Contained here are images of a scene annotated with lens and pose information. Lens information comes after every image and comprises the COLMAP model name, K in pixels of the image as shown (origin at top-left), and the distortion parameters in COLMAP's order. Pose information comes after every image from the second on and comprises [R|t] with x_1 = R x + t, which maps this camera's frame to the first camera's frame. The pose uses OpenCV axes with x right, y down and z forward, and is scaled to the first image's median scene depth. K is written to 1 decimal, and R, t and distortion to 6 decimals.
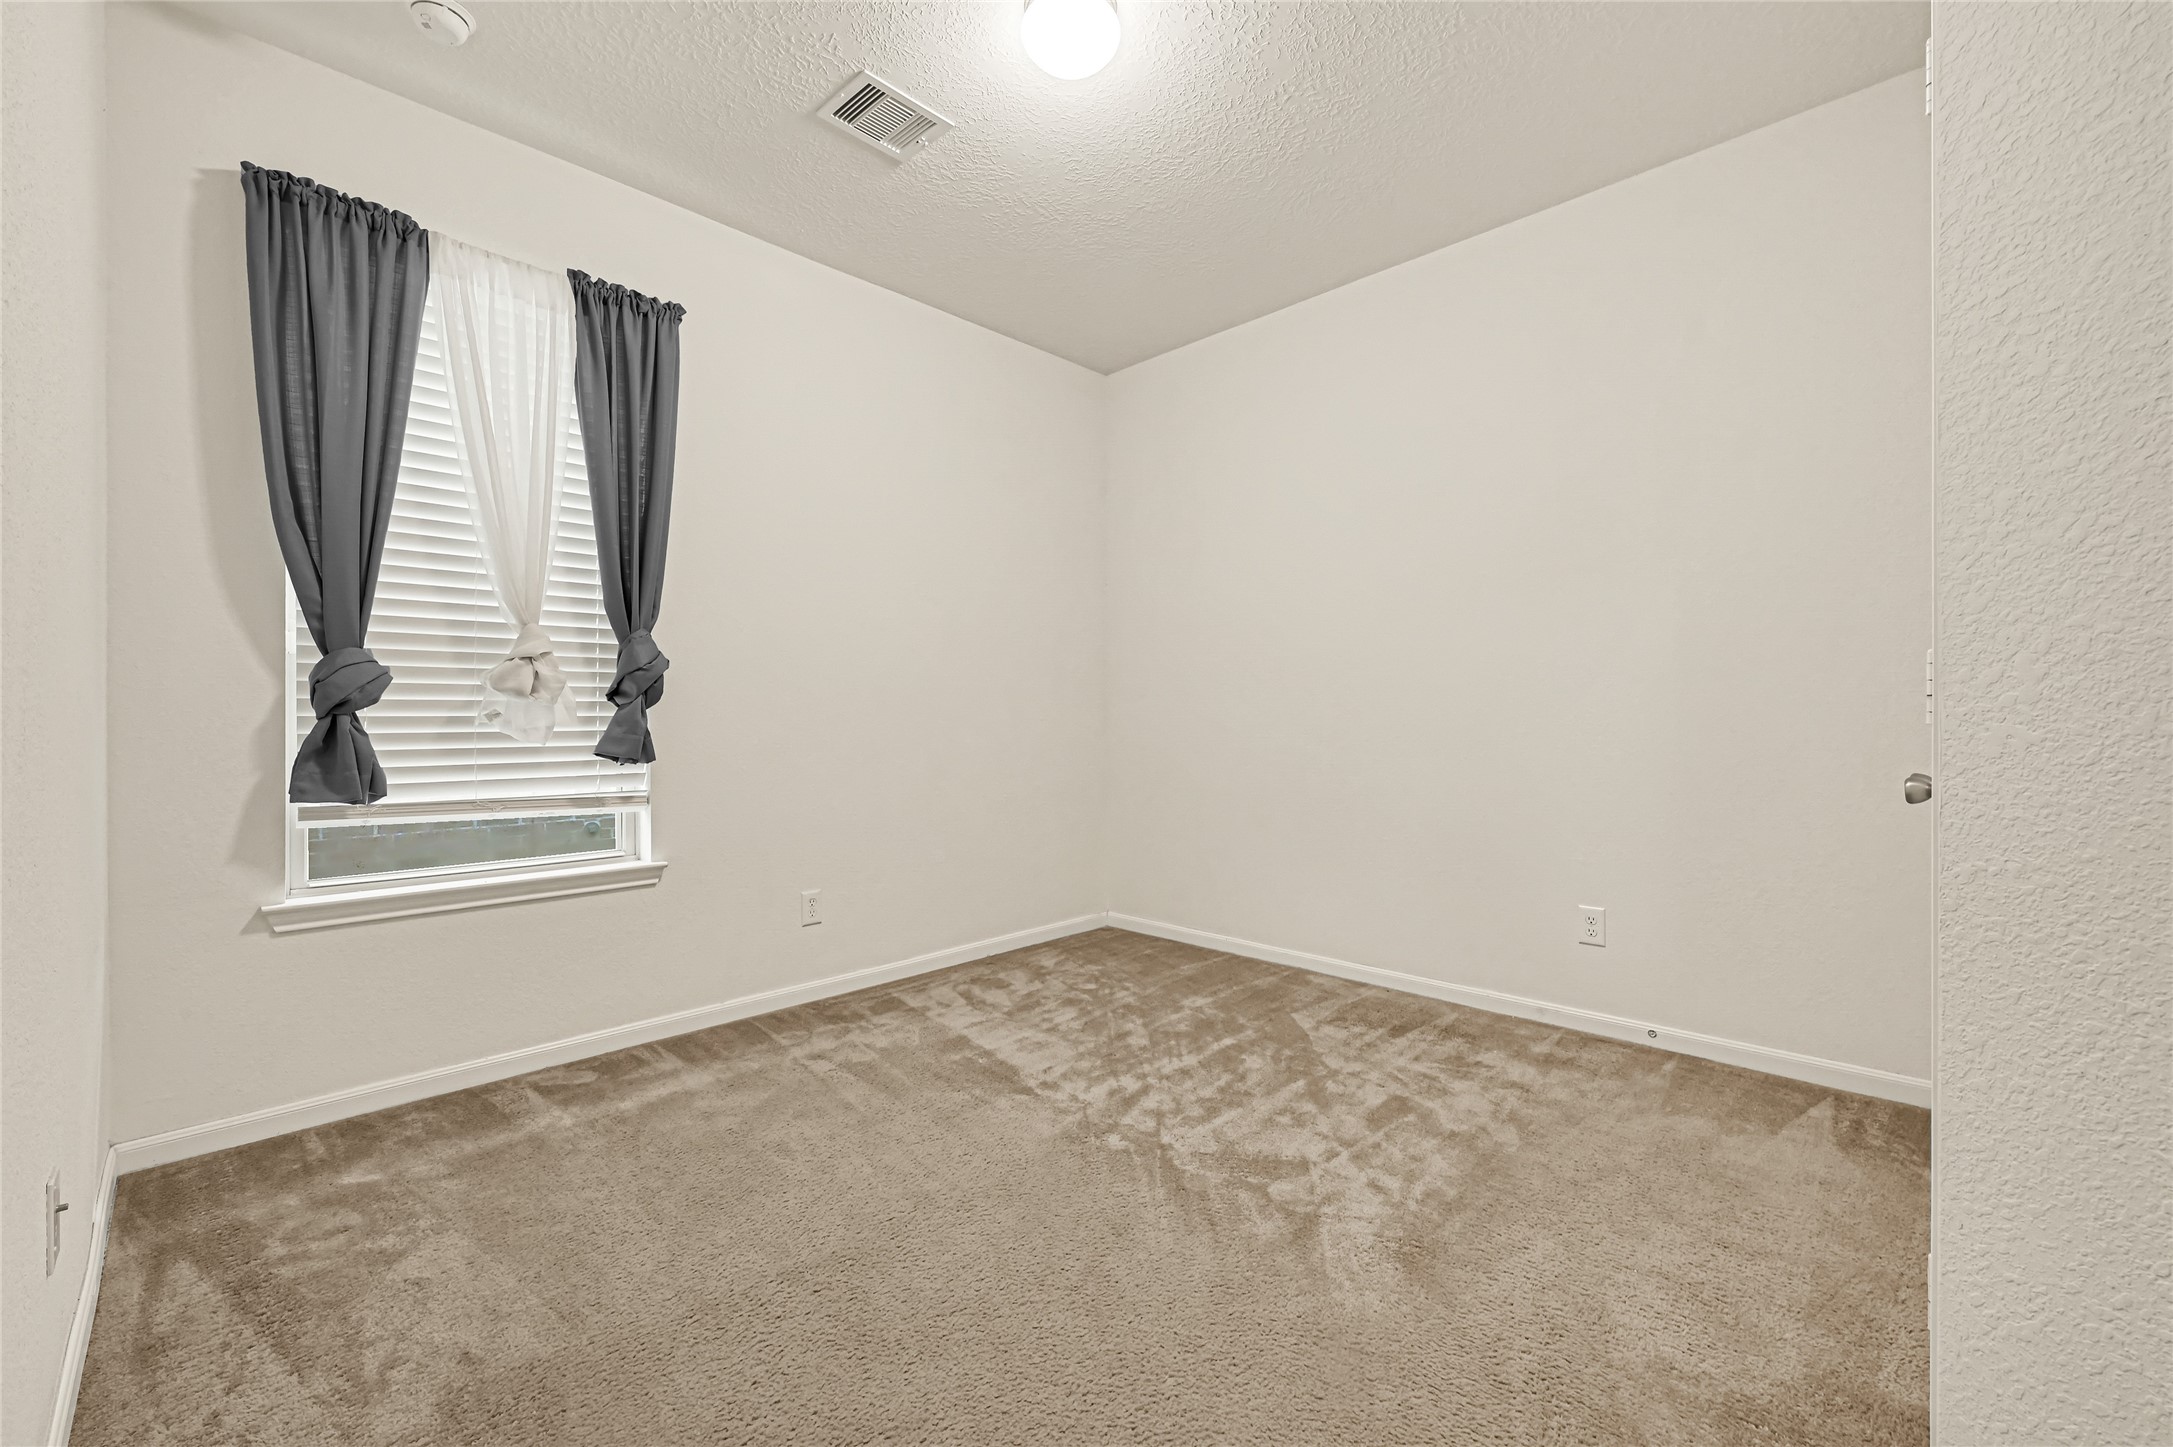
lens RADIAL K [[889.5, 0, 1082.7], [0, 889.5, 722.1], [0, 0, 1]] dist [-0.003929, -0.000234]
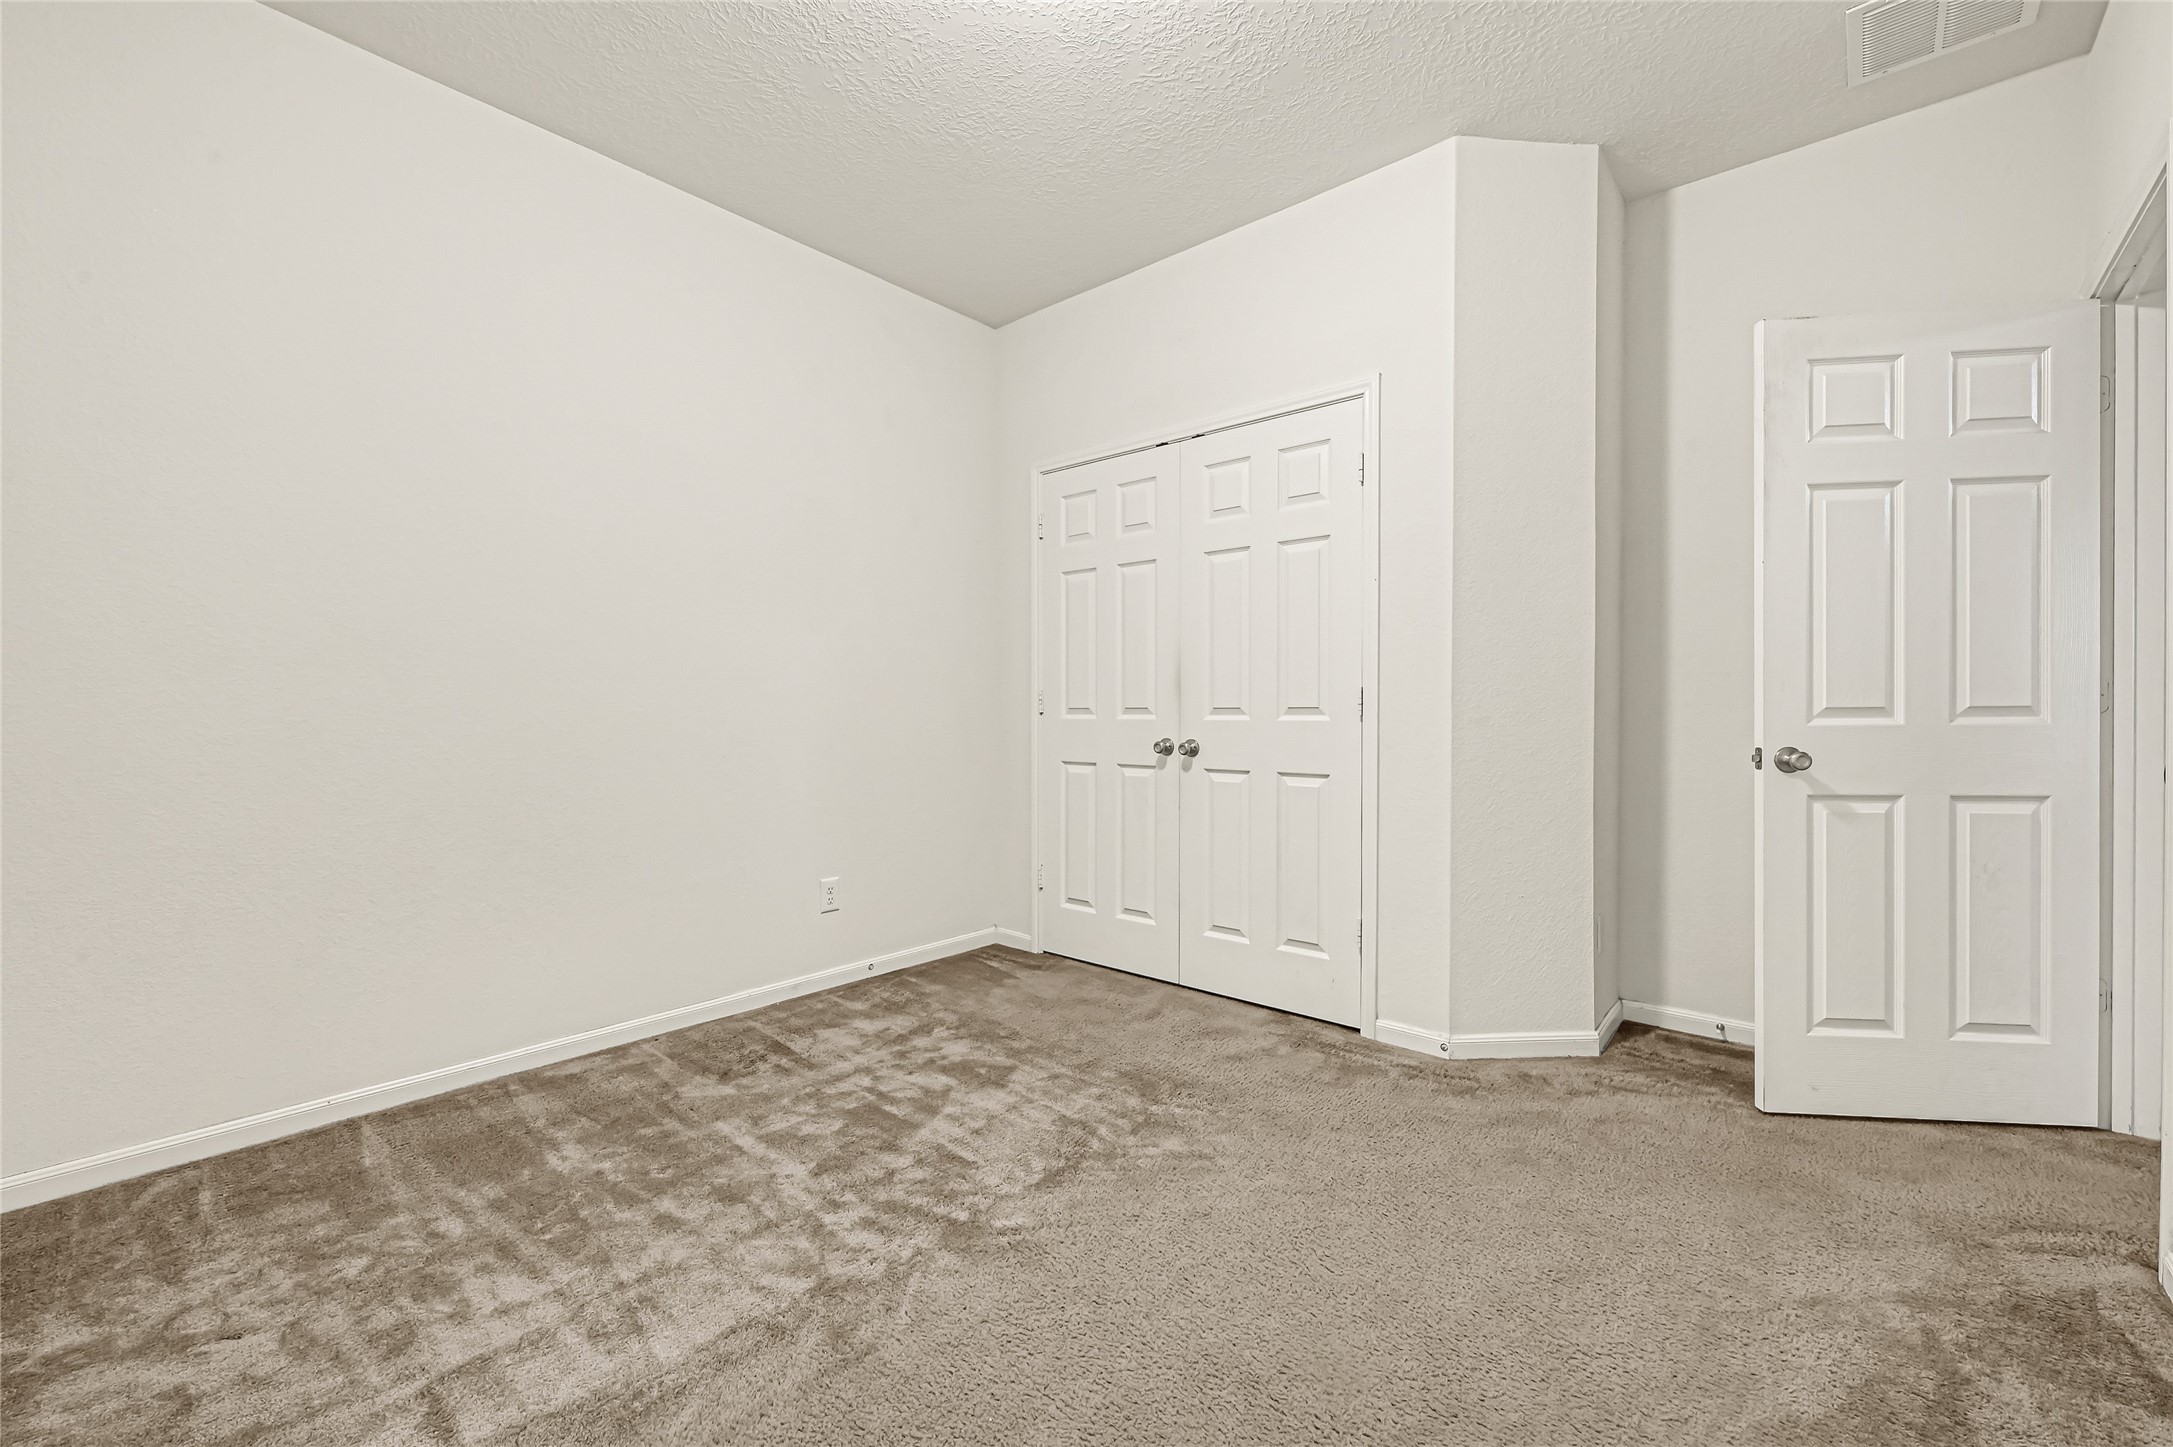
lens RADIAL K [[889.5, 0, 1082.3], [0, 889.5, 716.0], [0, 0, 1]] dist [-0.003929, -0.000234]
pose [[-0.059721, -0.006591, 0.998193, -0.605245], [0.011744, 0.999904, 0.007305, -0.008849], [-0.998146, 0.012159, -0.059638, 0.740160]]
